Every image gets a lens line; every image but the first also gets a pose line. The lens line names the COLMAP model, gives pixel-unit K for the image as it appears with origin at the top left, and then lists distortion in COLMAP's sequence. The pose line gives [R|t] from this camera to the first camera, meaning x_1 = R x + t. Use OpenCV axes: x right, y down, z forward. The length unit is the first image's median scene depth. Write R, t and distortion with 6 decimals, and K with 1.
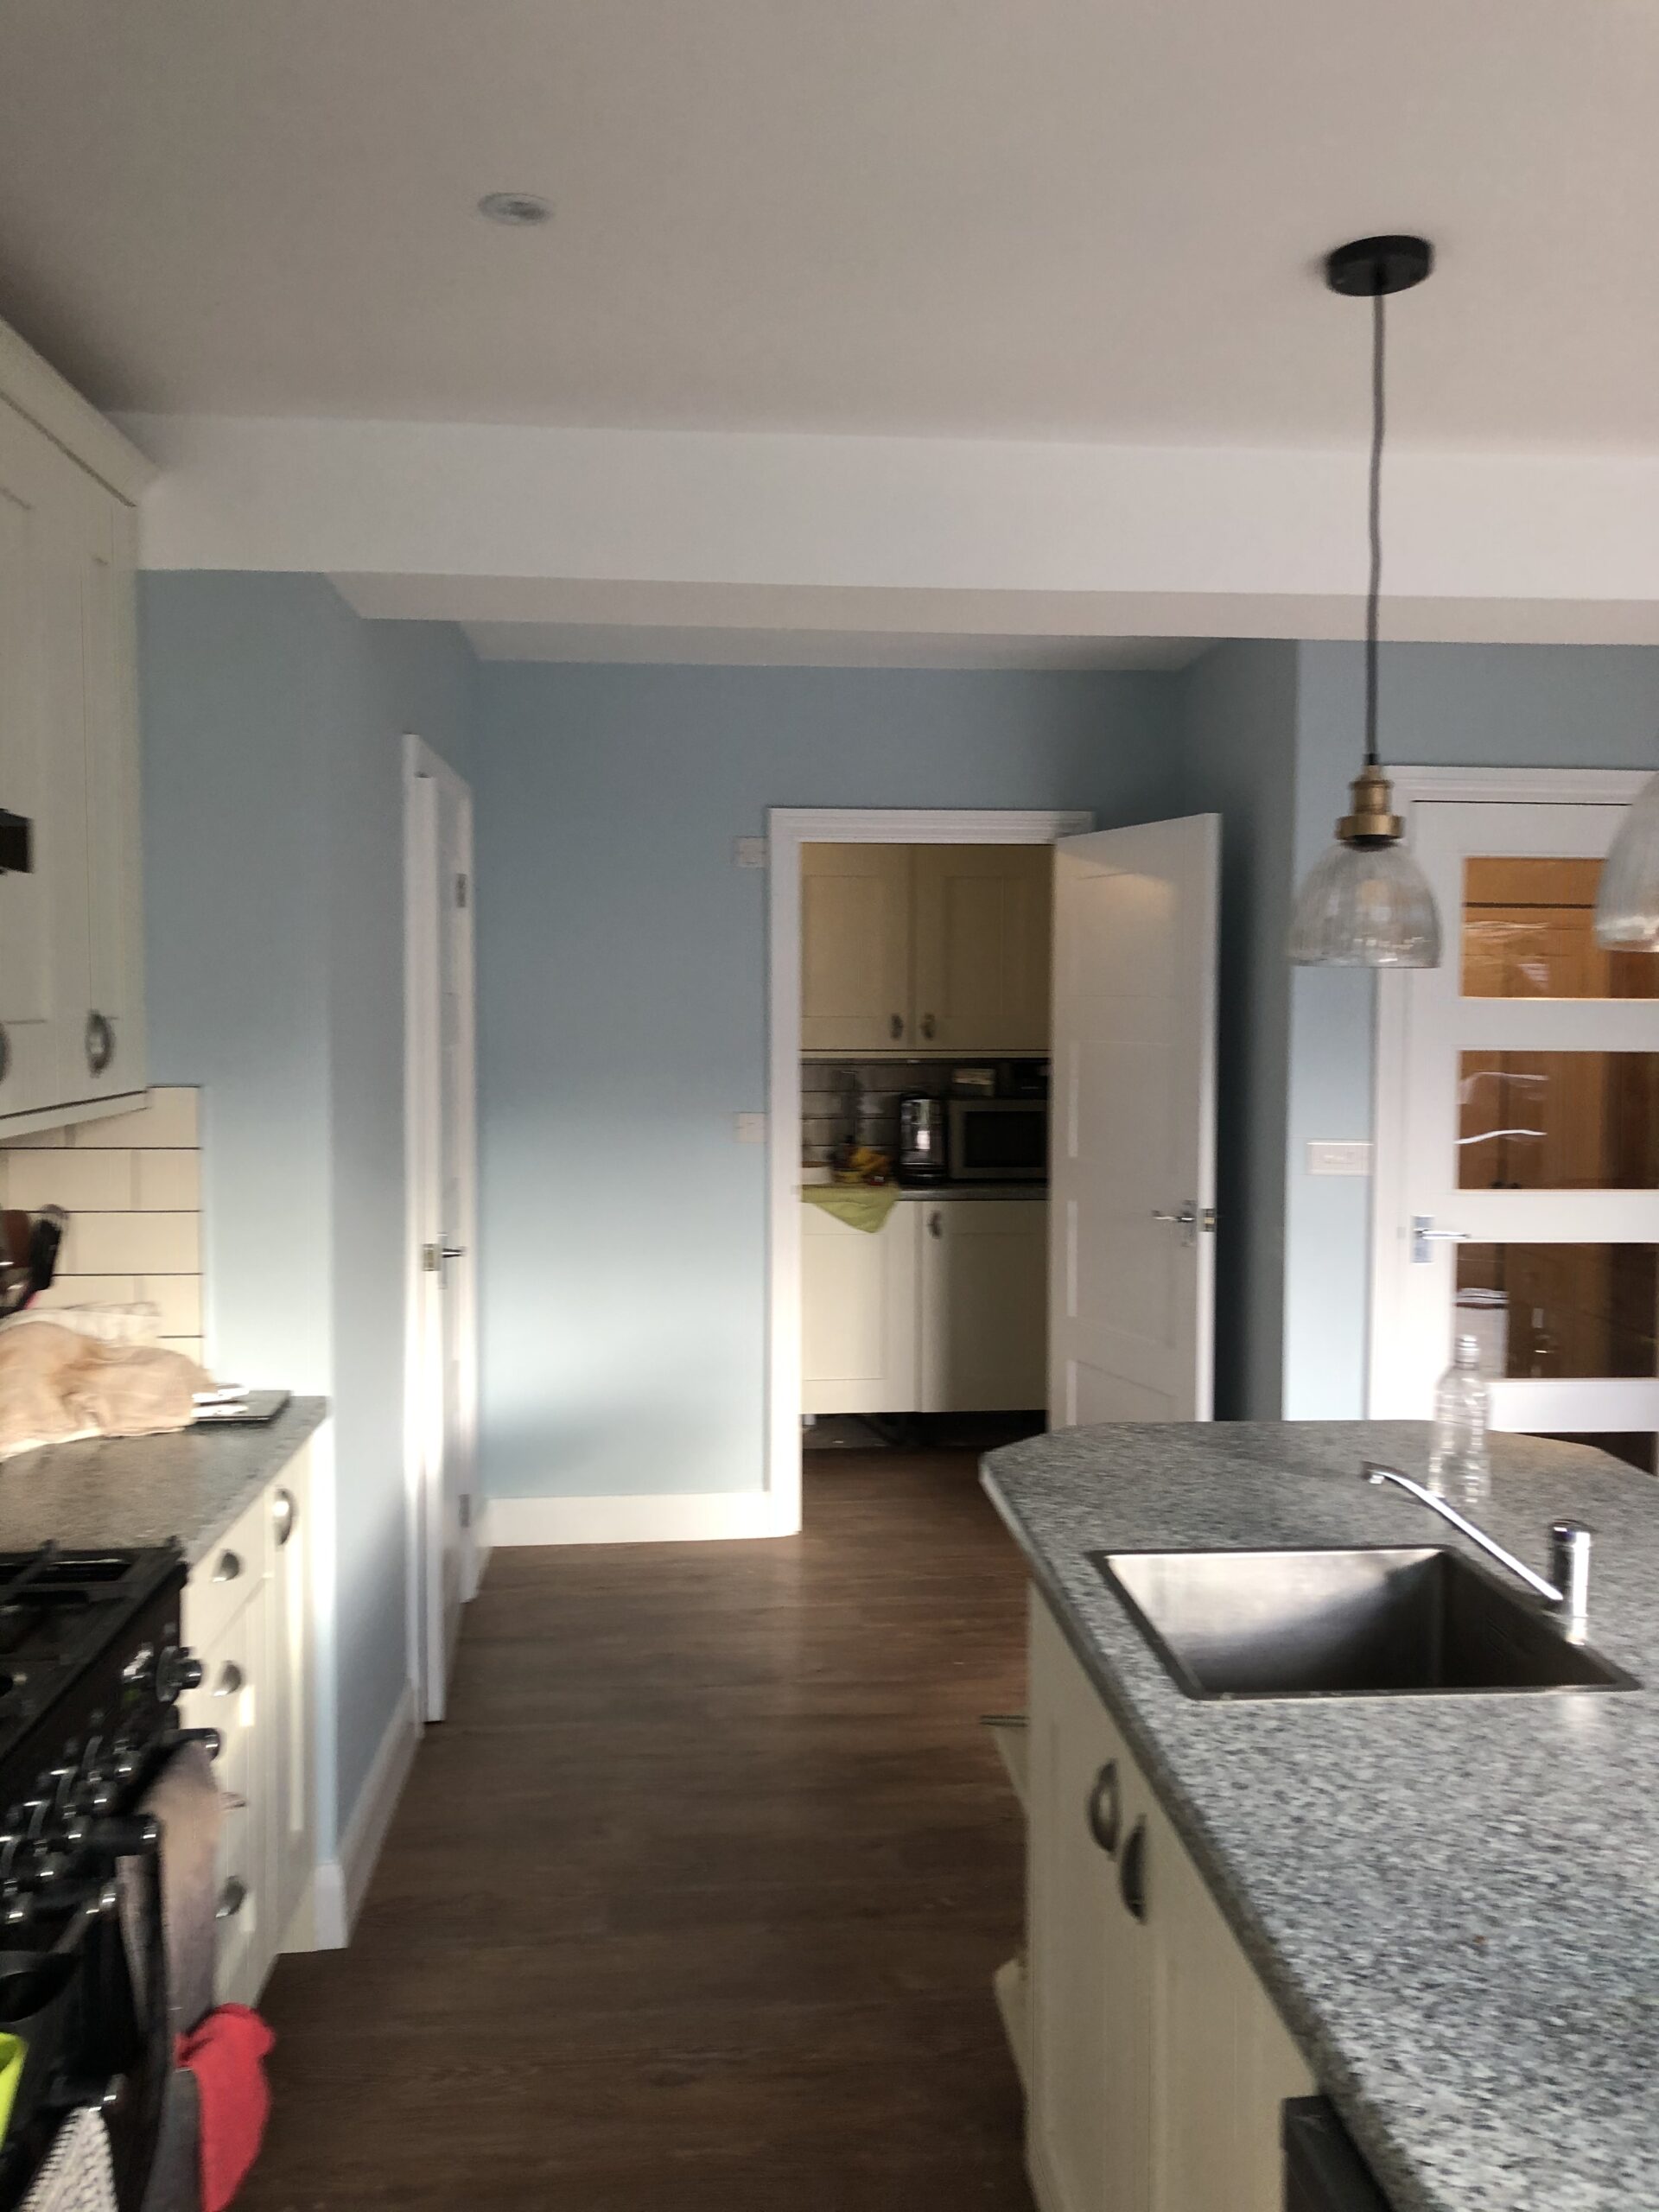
lens RADIAL K [[1801.6, 0, 863.0], [0, 1801.6, 1073.3], [0, 0, 1]] dist [0.045027, -0.027760]
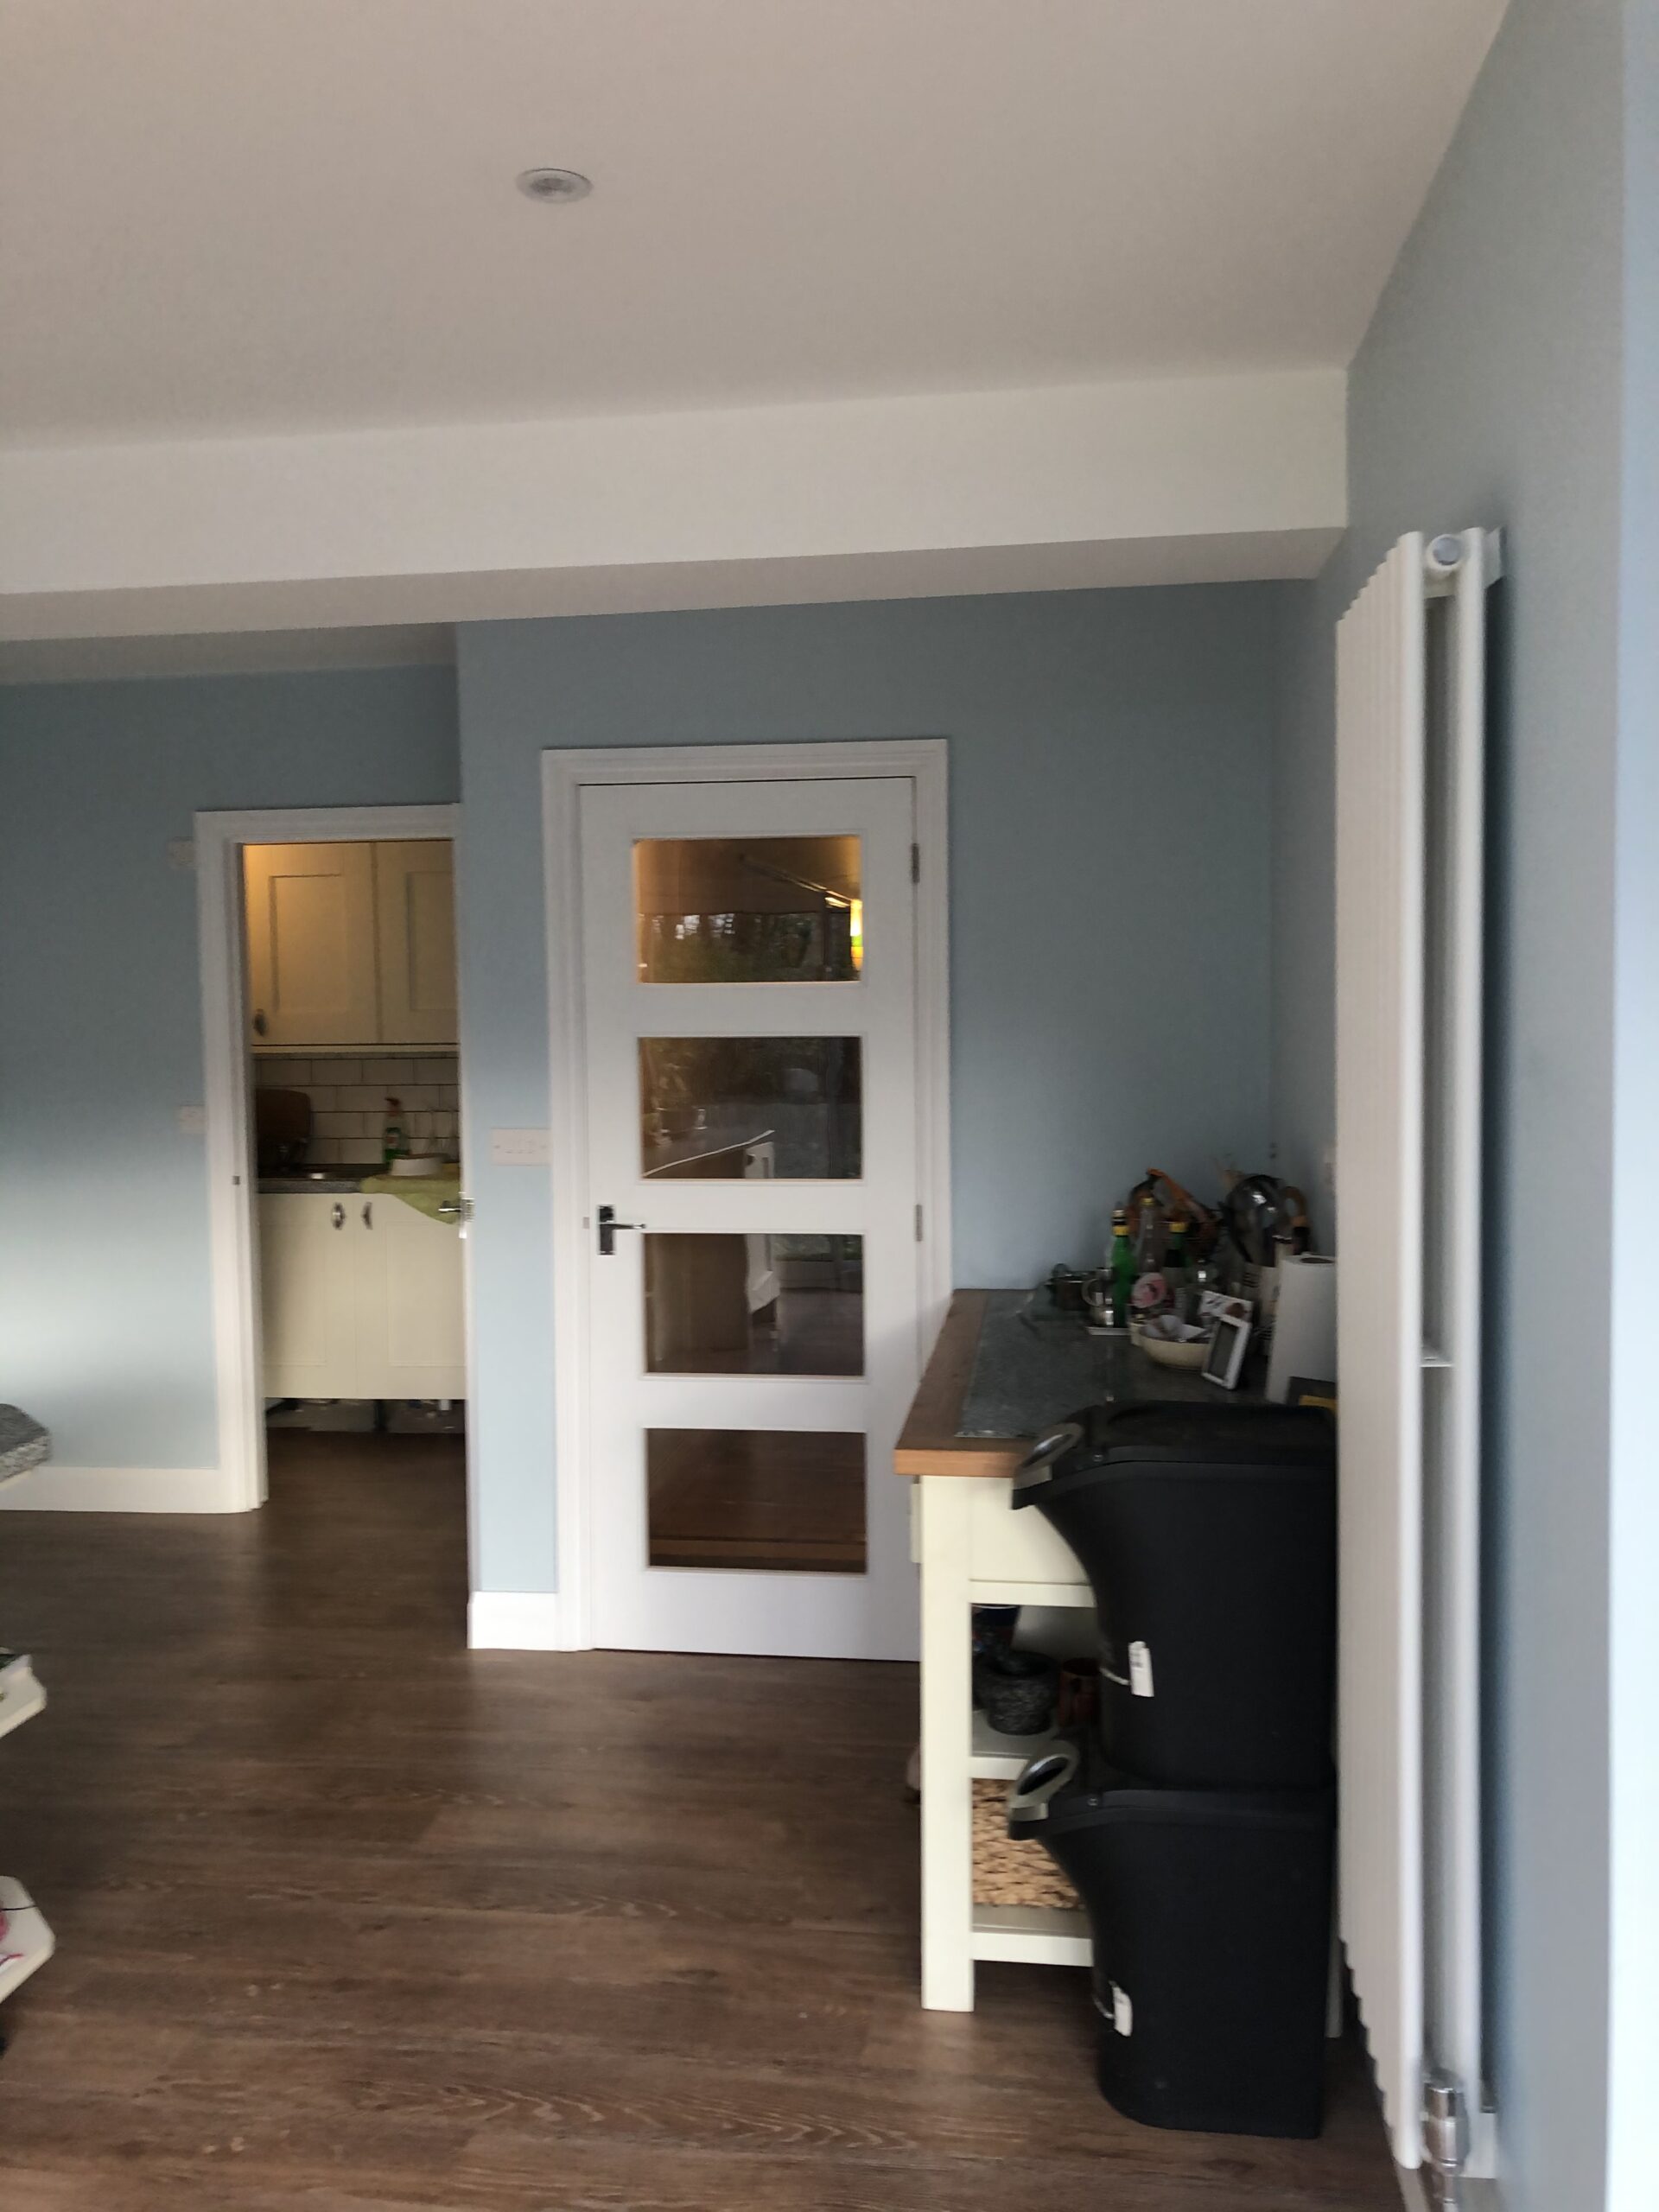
lens RADIAL K [[1801.6, 0, 863.0], [0, 1801.6, 1073.3], [0, 0, 1]] dist [0.045027, -0.027760]
pose [[0.972352, -0.010684, -0.233275, 1.184410], [0.012046, 0.999918, 0.004413, 0.006738], [0.233208, -0.007101, 0.972401, 0.136747]]
